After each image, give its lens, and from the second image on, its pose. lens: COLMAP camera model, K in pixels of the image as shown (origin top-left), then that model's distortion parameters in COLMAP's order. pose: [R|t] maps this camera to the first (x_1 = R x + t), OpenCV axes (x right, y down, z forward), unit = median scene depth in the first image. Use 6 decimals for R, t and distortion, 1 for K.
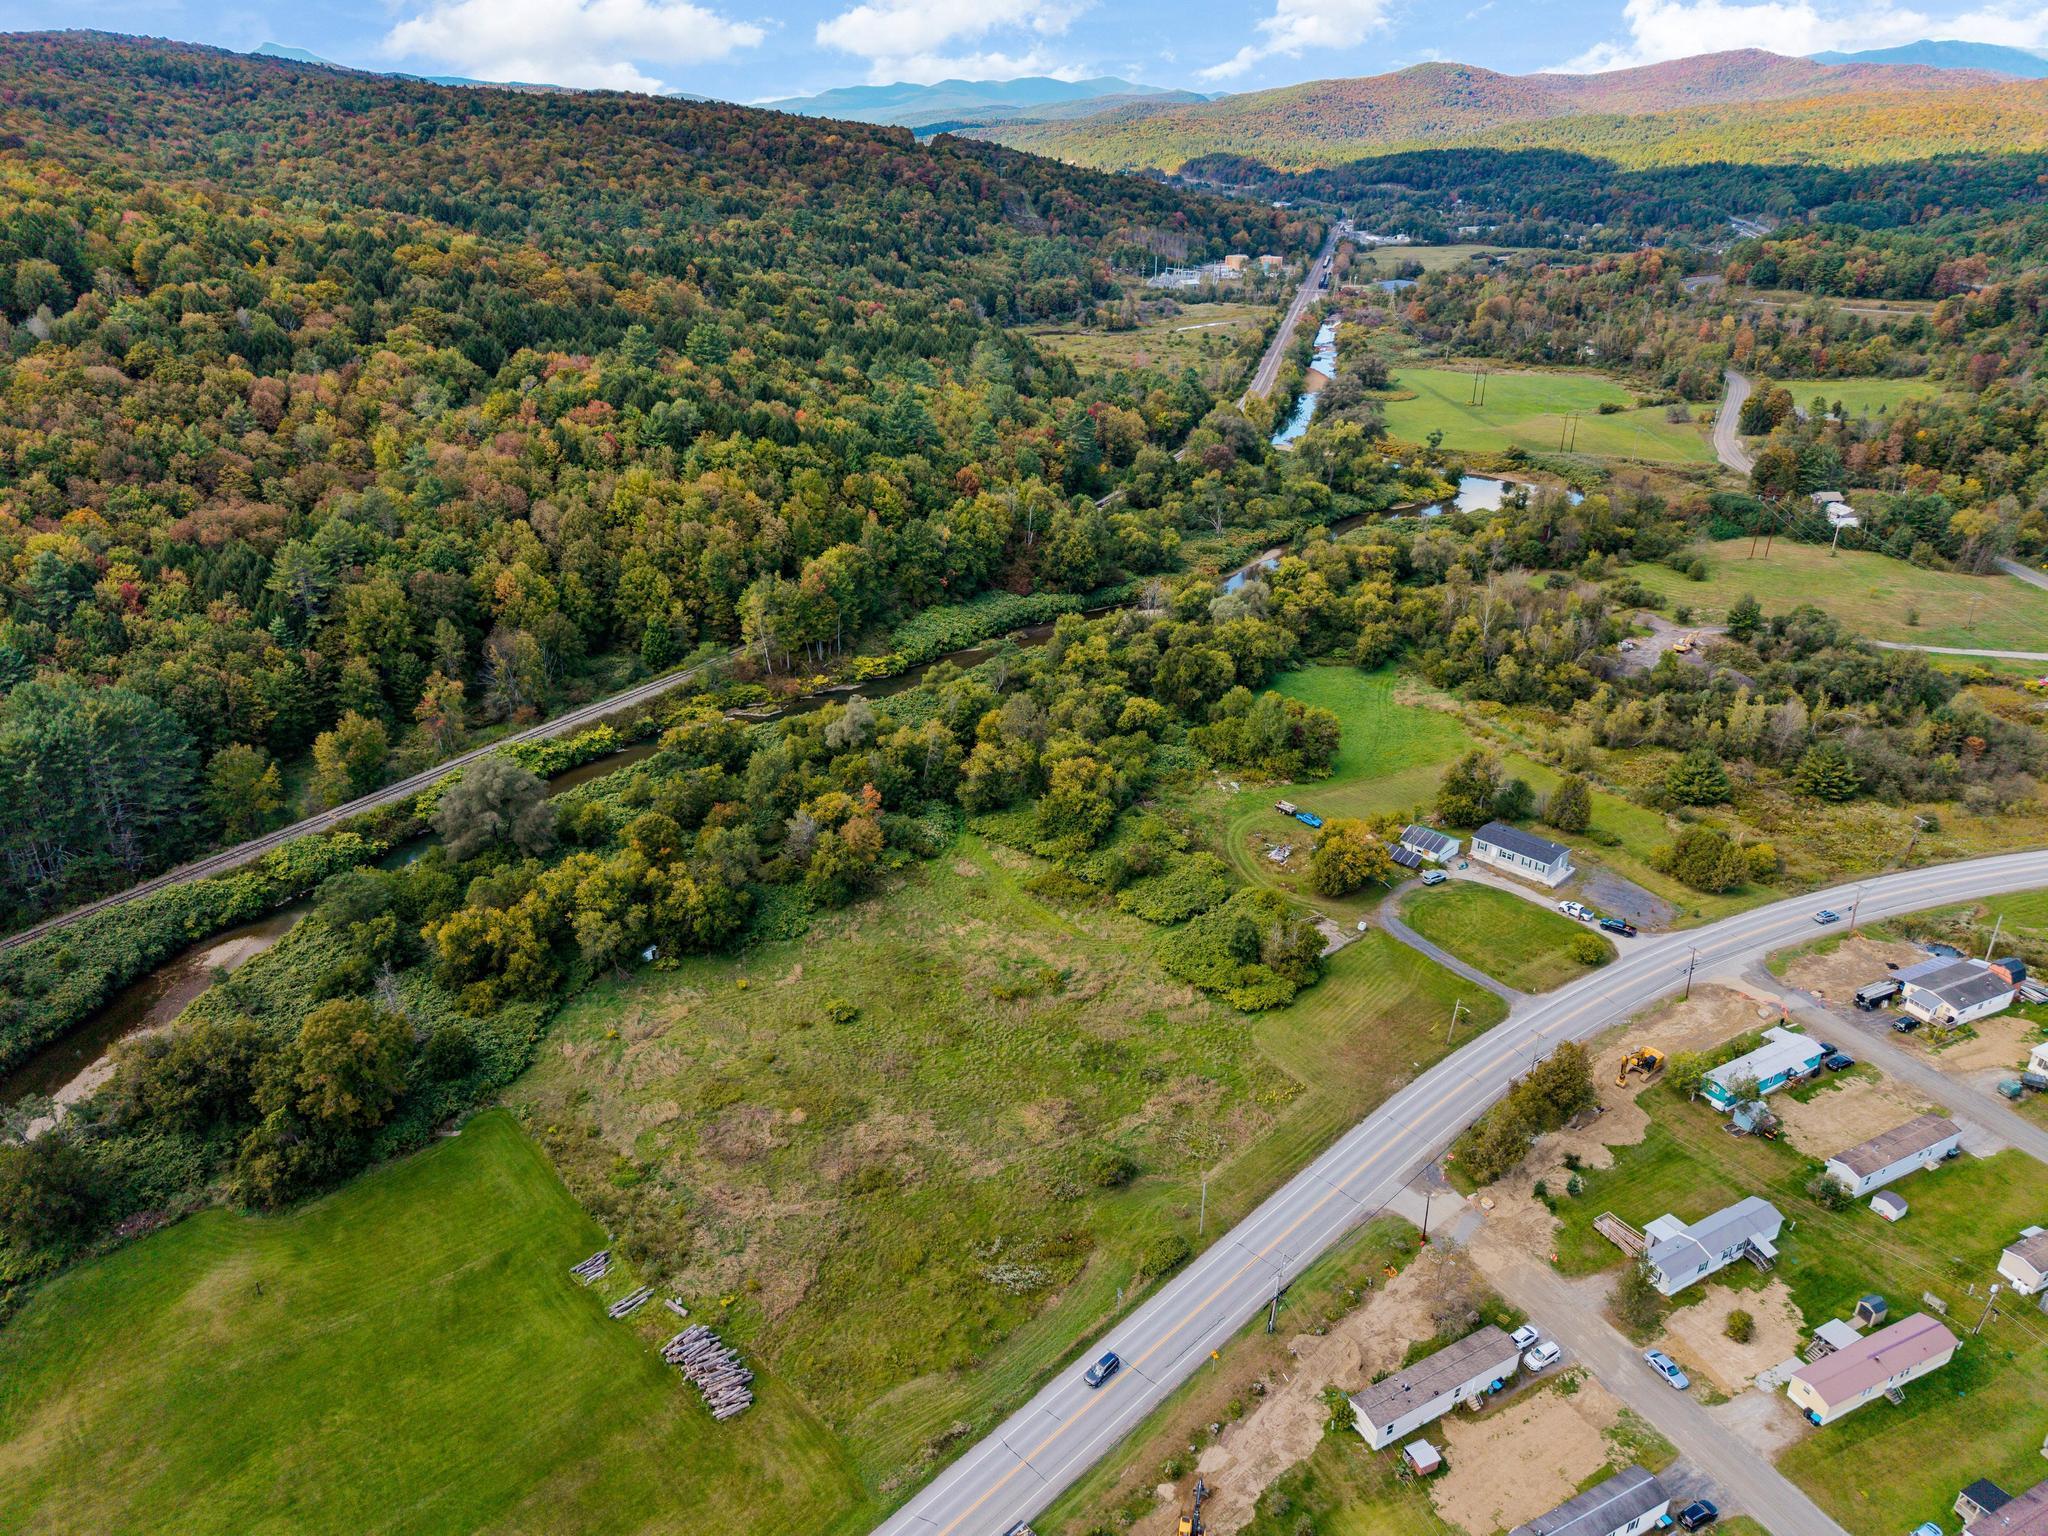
lens RADIAL K [[1374.6, 0, 1020.4], [0, 1374.6, 773.3], [0, 0, 1]] dist [0.026791, -0.028398]
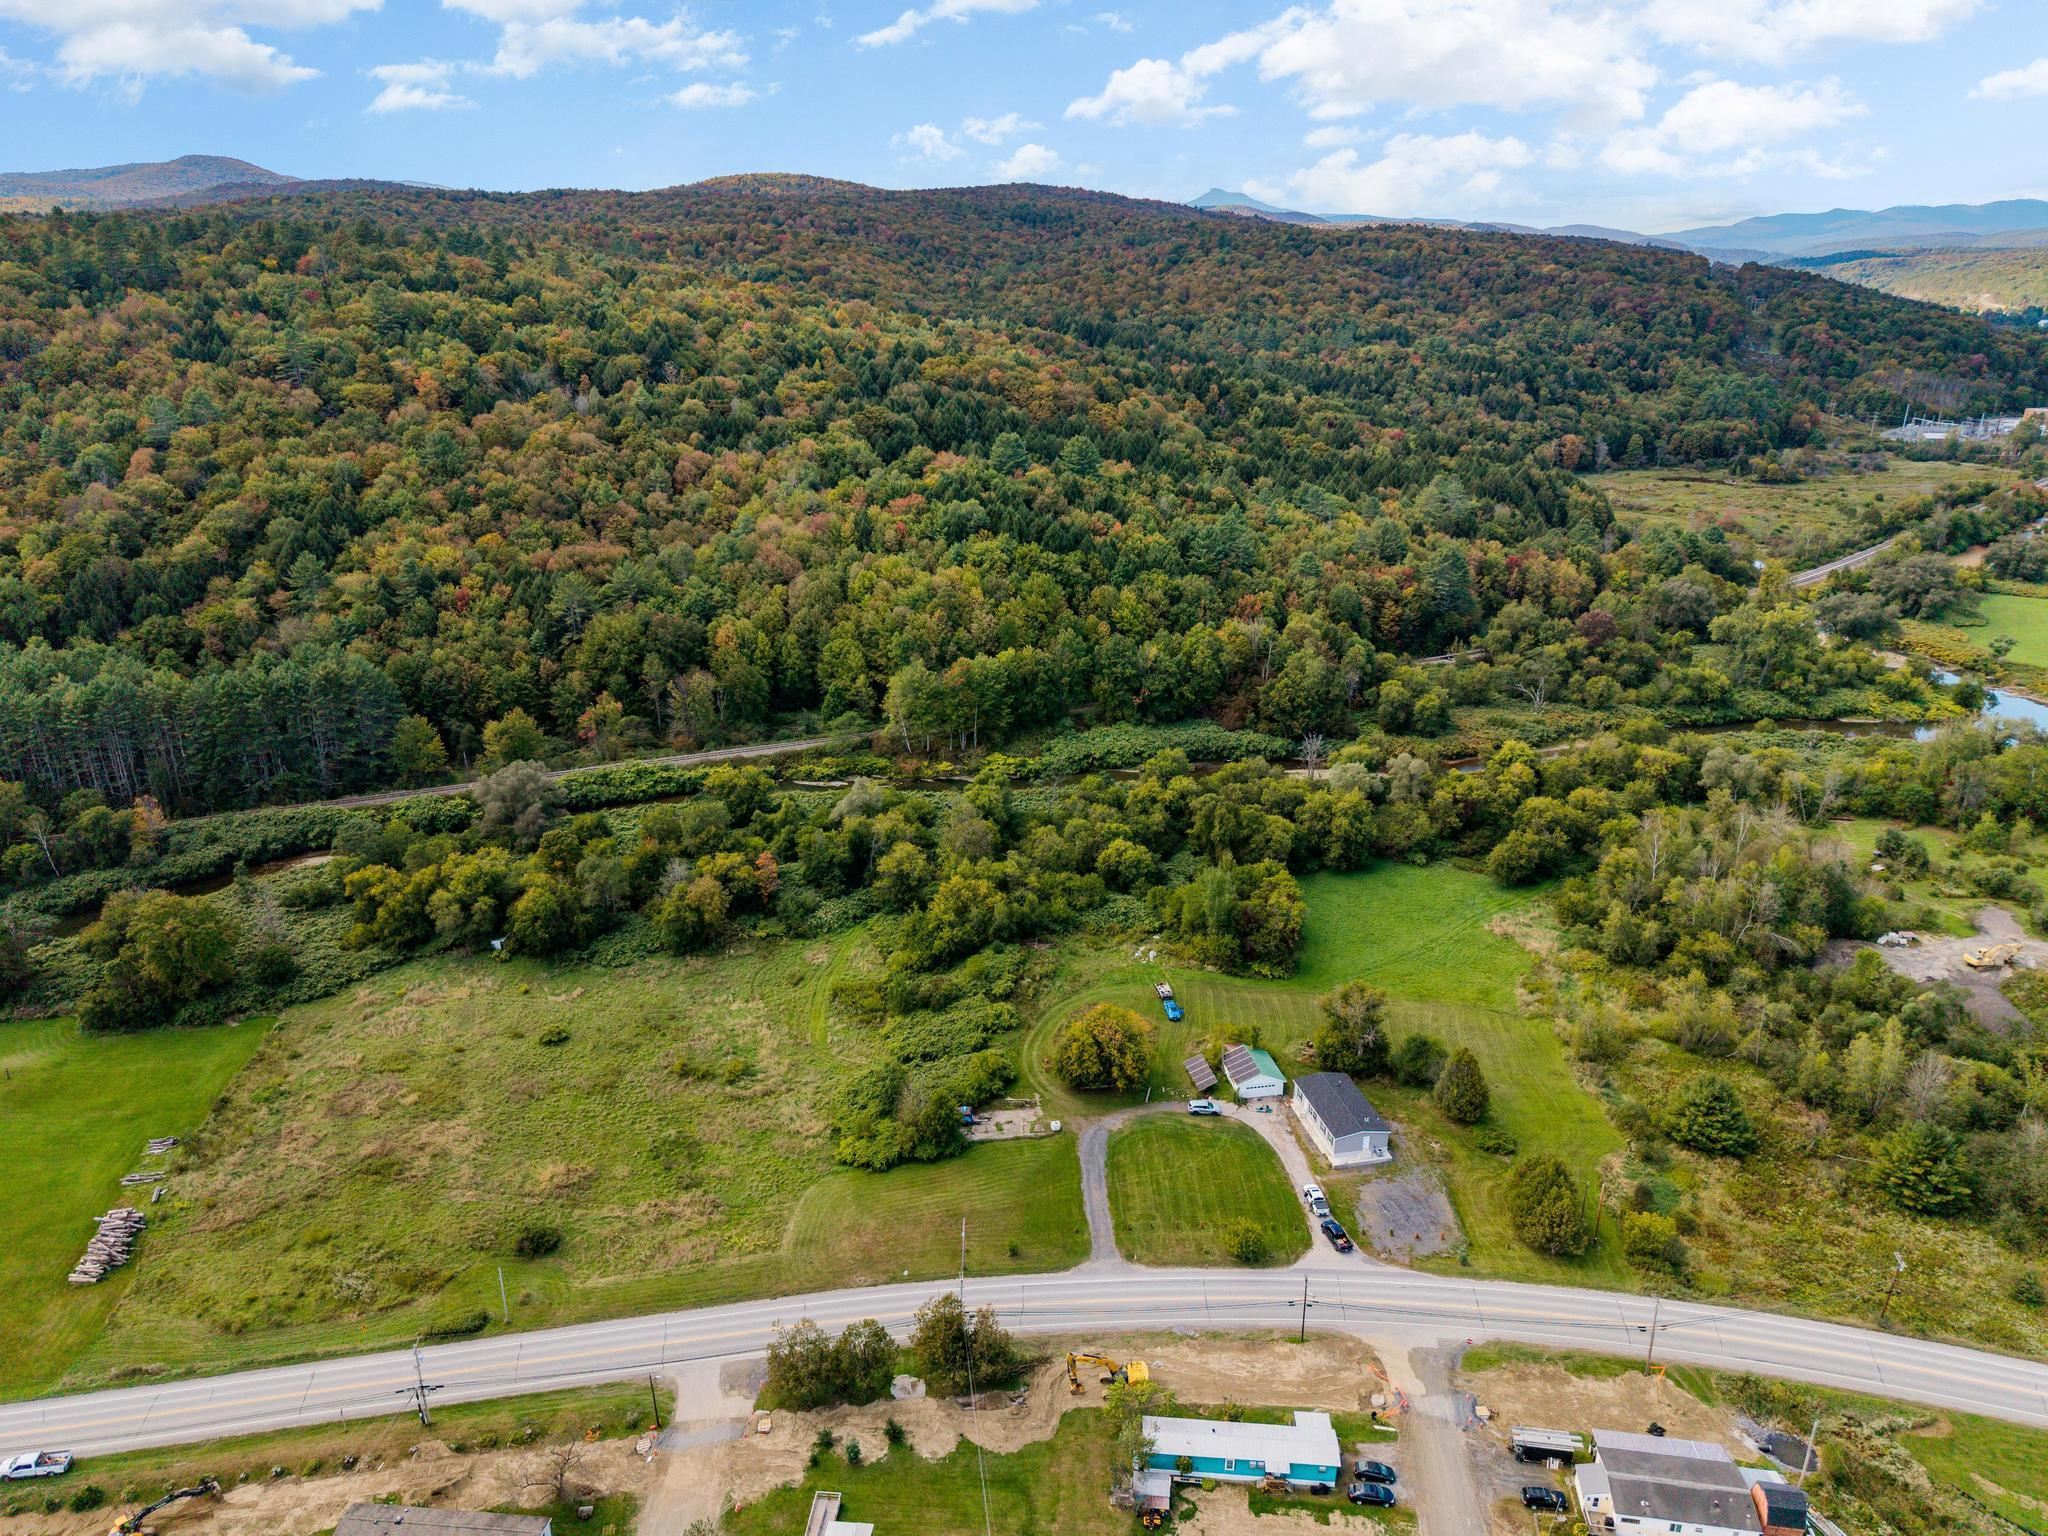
lens RADIAL K [[1374.6, 0, 1019.7], [0, 1374.6, 764.1], [0, 0, 1]] dist [0.026791, -0.028398]
pose [[0.830999, 0.190231, -0.522736, 0.442068], [-0.234699, 0.971874, -0.019426, -0.062802], [0.504338, 0.138829, 0.852273, 0.139452]]
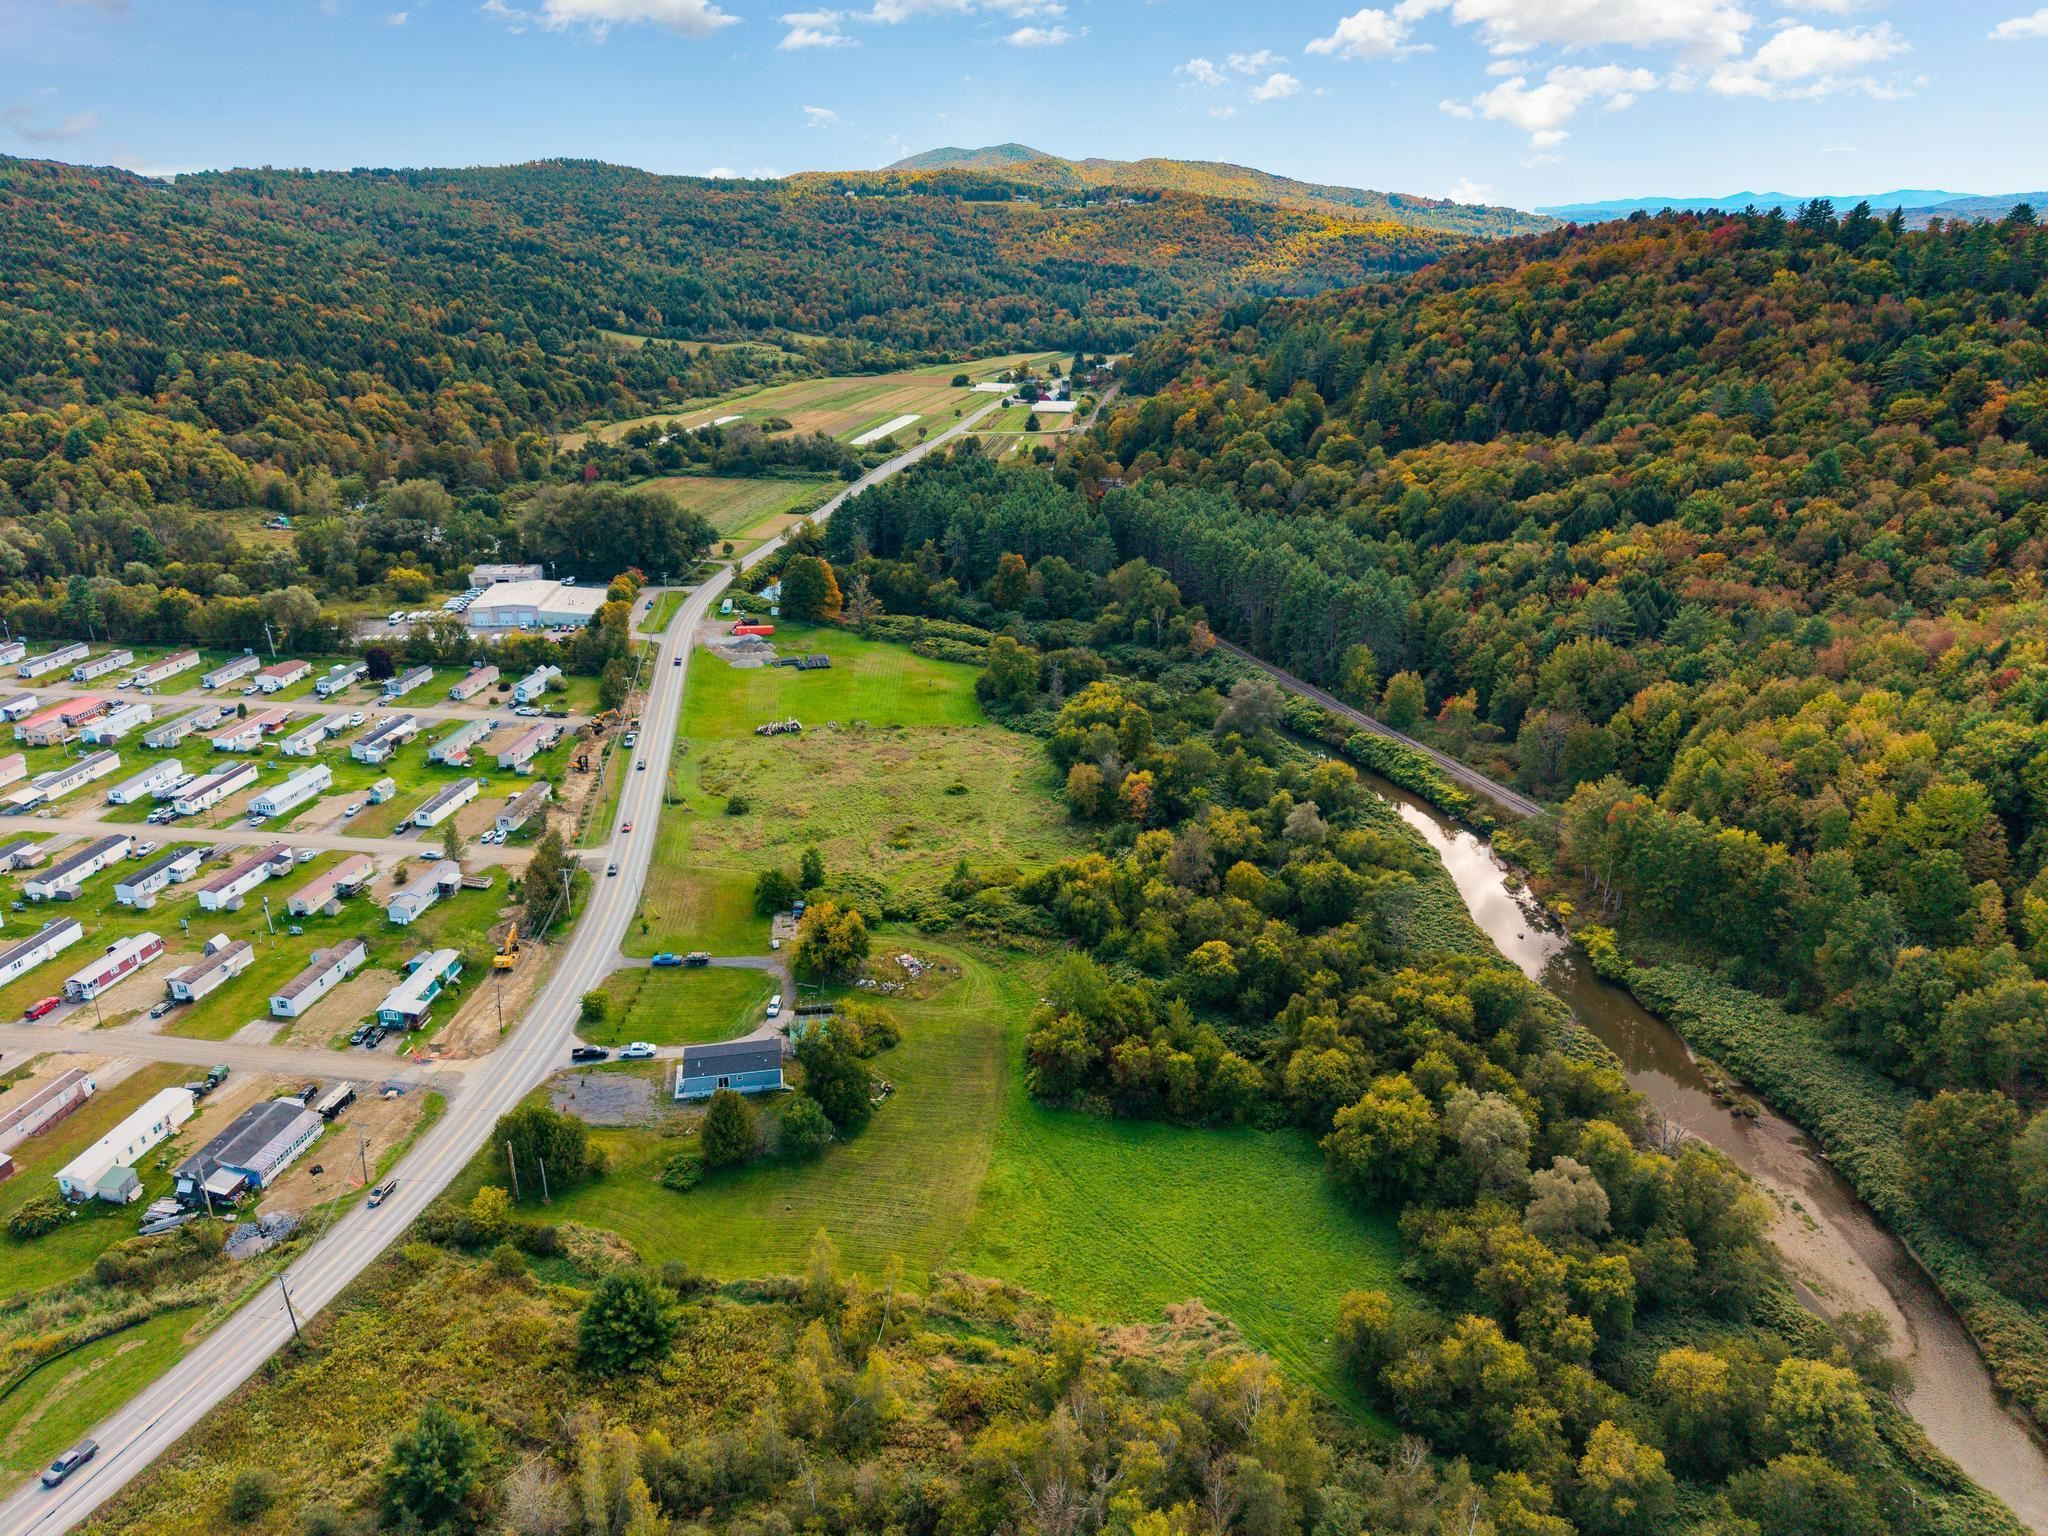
lens RADIAL K [[1374.6, 0, 1018.5], [0, 1374.6, 757.4], [0, 0, 1]] dist [0.026791, -0.028398]
pose [[-0.582348, 0.281186, -0.762762, 0.647341], [-0.354140, 0.756820, 0.549371, -0.473883], [0.731749, 0.590049, -0.341153, 0.984397]]
